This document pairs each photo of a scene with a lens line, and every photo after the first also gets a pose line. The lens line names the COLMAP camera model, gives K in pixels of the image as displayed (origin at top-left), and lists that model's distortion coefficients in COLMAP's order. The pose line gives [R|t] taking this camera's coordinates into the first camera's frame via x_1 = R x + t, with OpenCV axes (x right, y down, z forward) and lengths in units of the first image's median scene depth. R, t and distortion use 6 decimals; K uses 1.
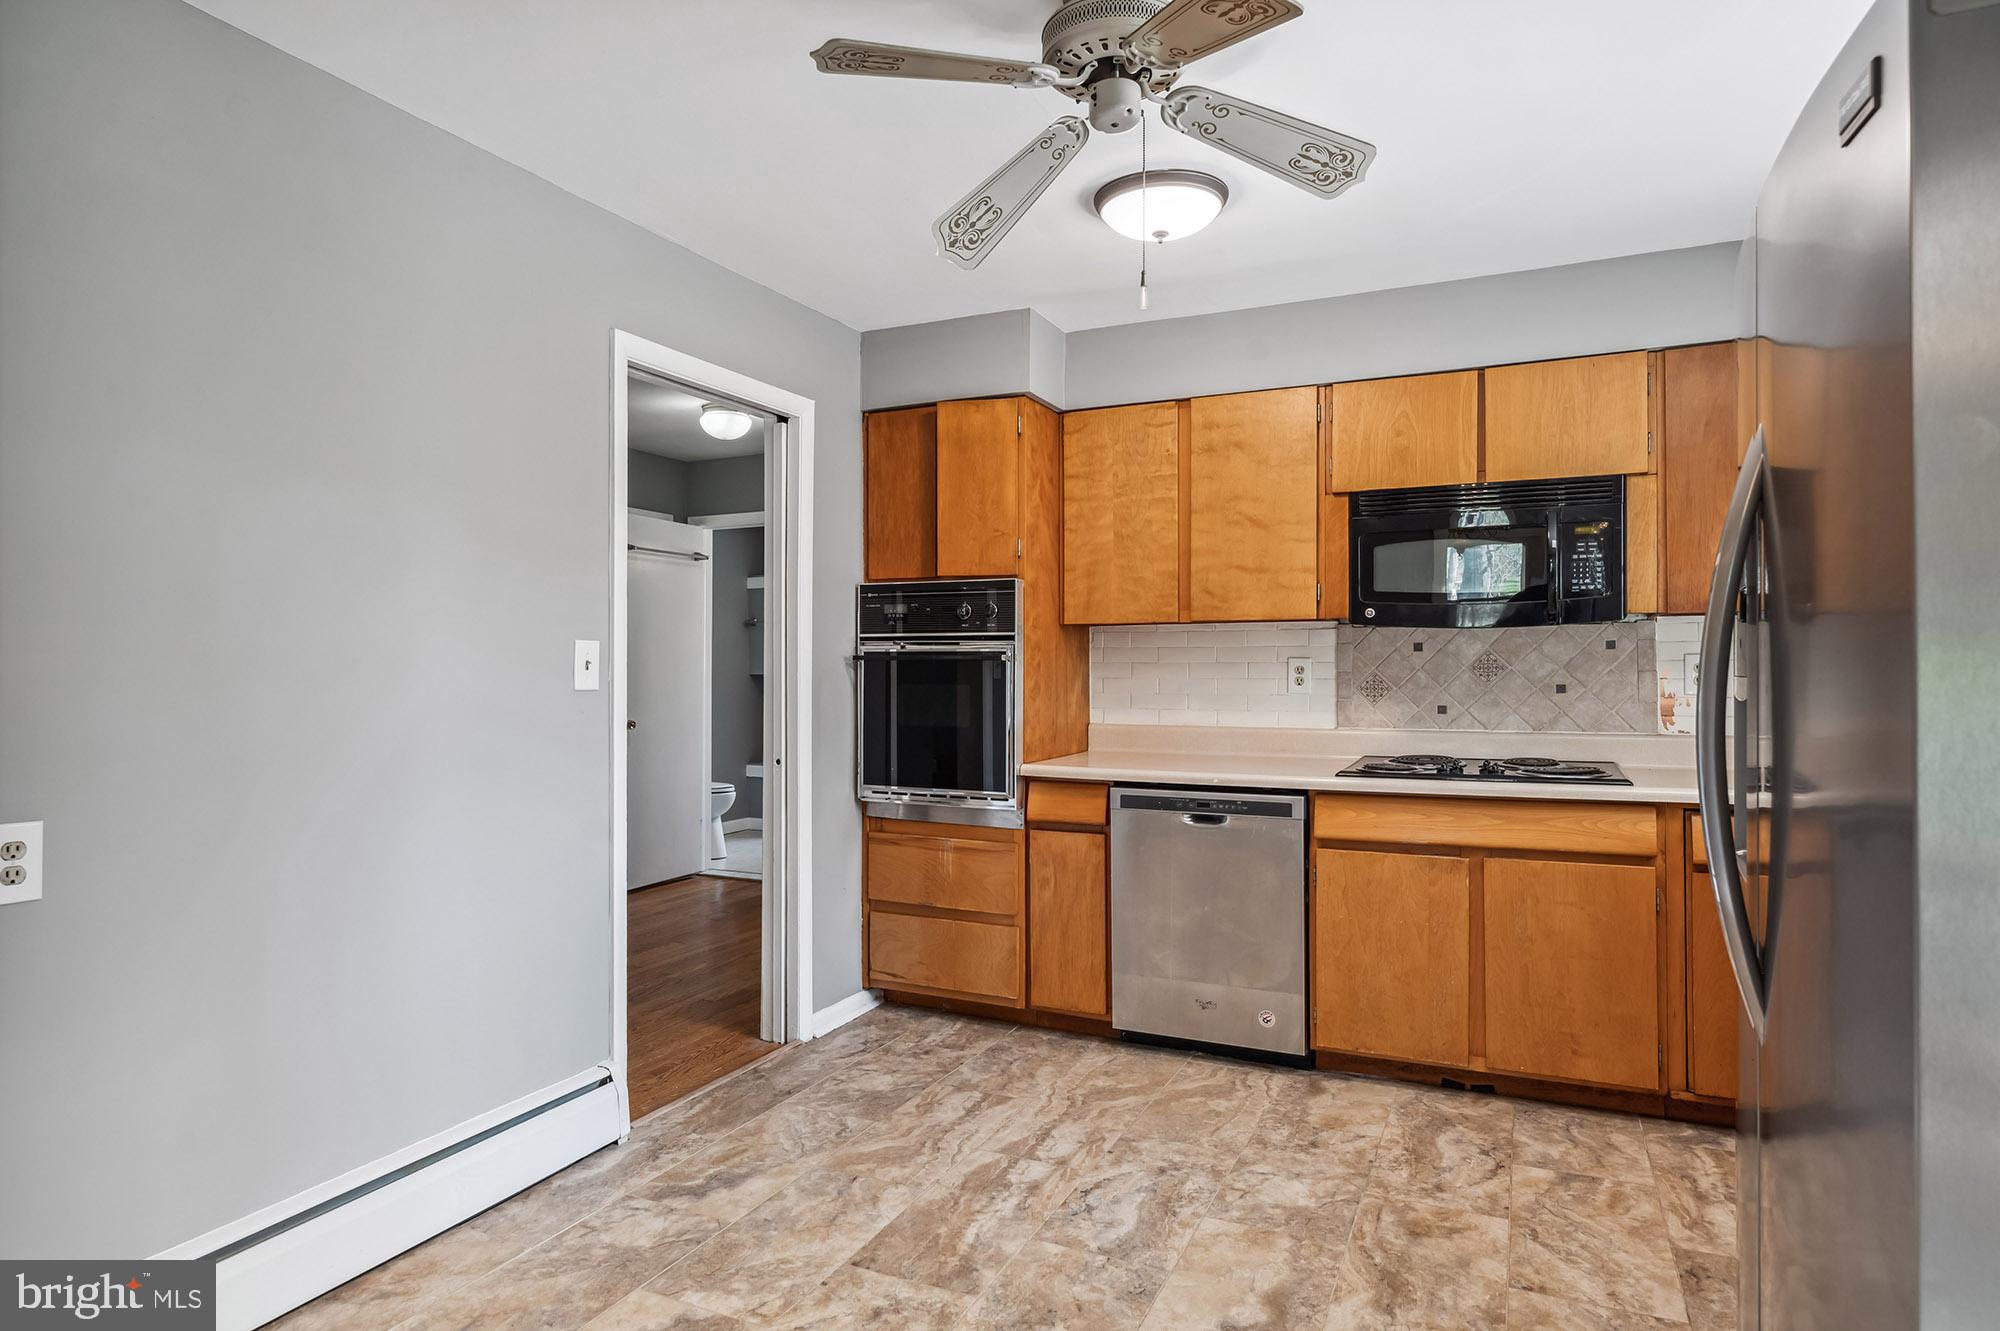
lens RADIAL K [[1126.0, 0, 1000.0], [0, 1126.0, 665.5], [0, 0, 1]] dist [-0.001078, -0.000329]
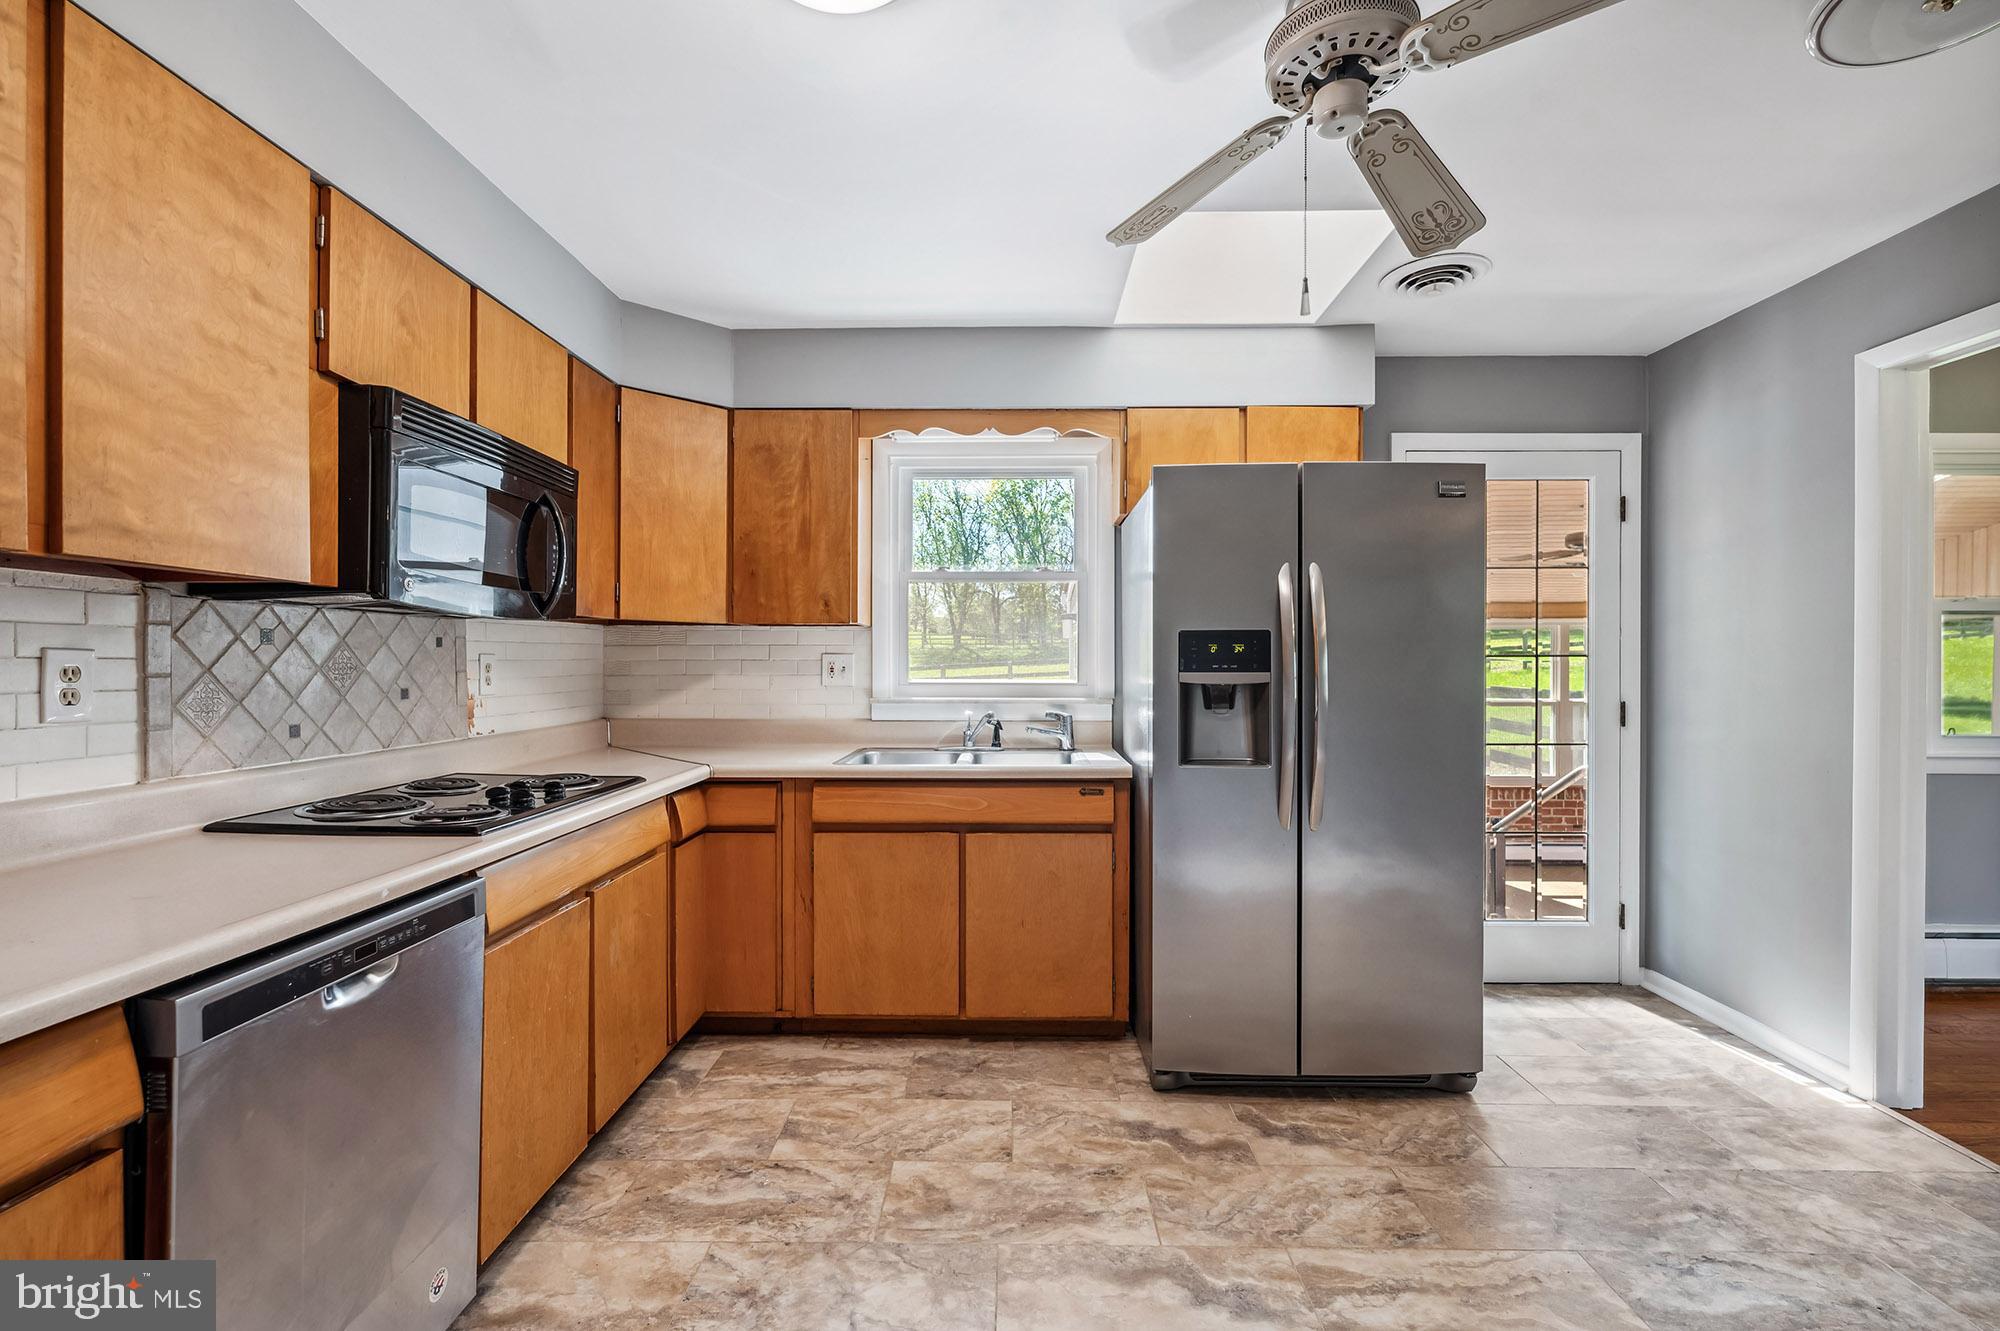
lens RADIAL K [[887.5, 0, 1000.0], [0, 887.5, 665.5], [0, 0, 1]] dist [-0.001264, -0.000254]
pose [[-0.411755, 0.000292, 0.911295, -0.279728], [-0.002571, 0.999996, -0.001483, -0.000075], [-0.911291, -0.002953, -0.411752, 0.895621]]
